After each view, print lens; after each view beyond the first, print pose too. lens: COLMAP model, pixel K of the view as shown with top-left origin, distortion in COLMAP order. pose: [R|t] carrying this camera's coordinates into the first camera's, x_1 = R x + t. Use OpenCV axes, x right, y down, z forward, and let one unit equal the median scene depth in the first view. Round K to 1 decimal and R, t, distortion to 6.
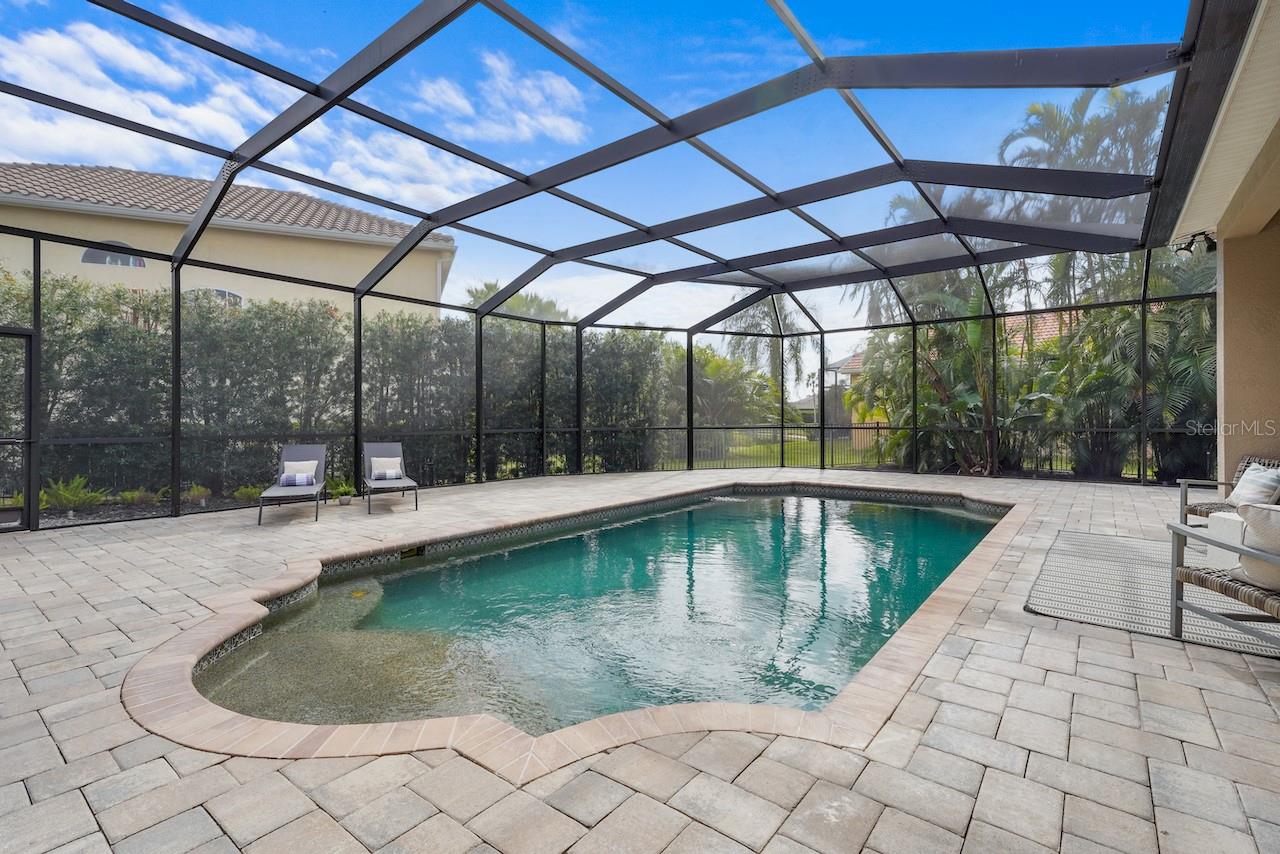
lens RADIAL K [[584.1, 0, 634.4], [0, 584.1, 412.9], [0, 0, 1]] dist [0.010303, 0.000436]
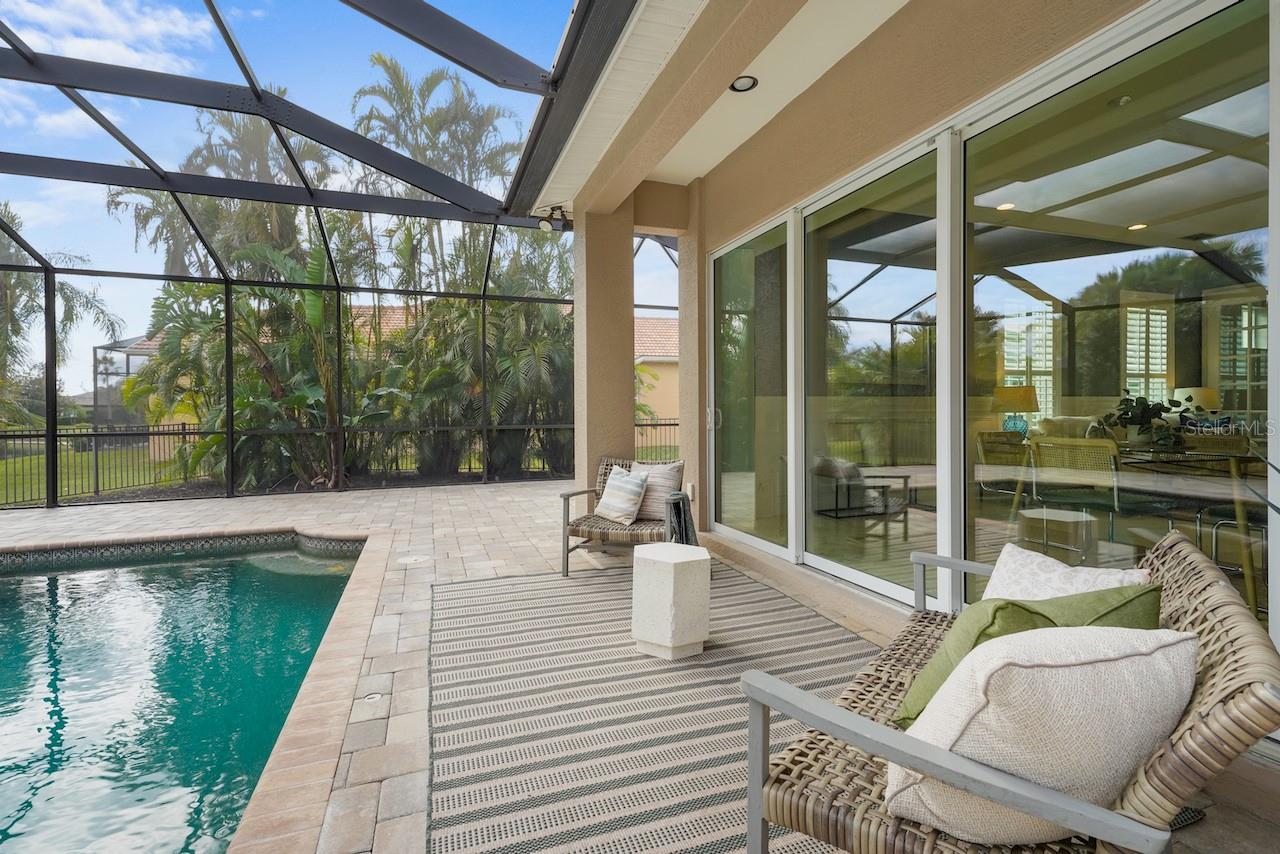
lens RADIAL K [[584.1, 0, 634.4], [0, 584.1, 412.9], [0, 0, 1]] dist [0.010303, 0.000436]
pose [[0.526105, -0.003825, 0.850411, 0.132739], [0.000484, 0.999991, 0.004198, 0.000558], [-0.850419, -0.001797, 0.526102, 0.216268]]
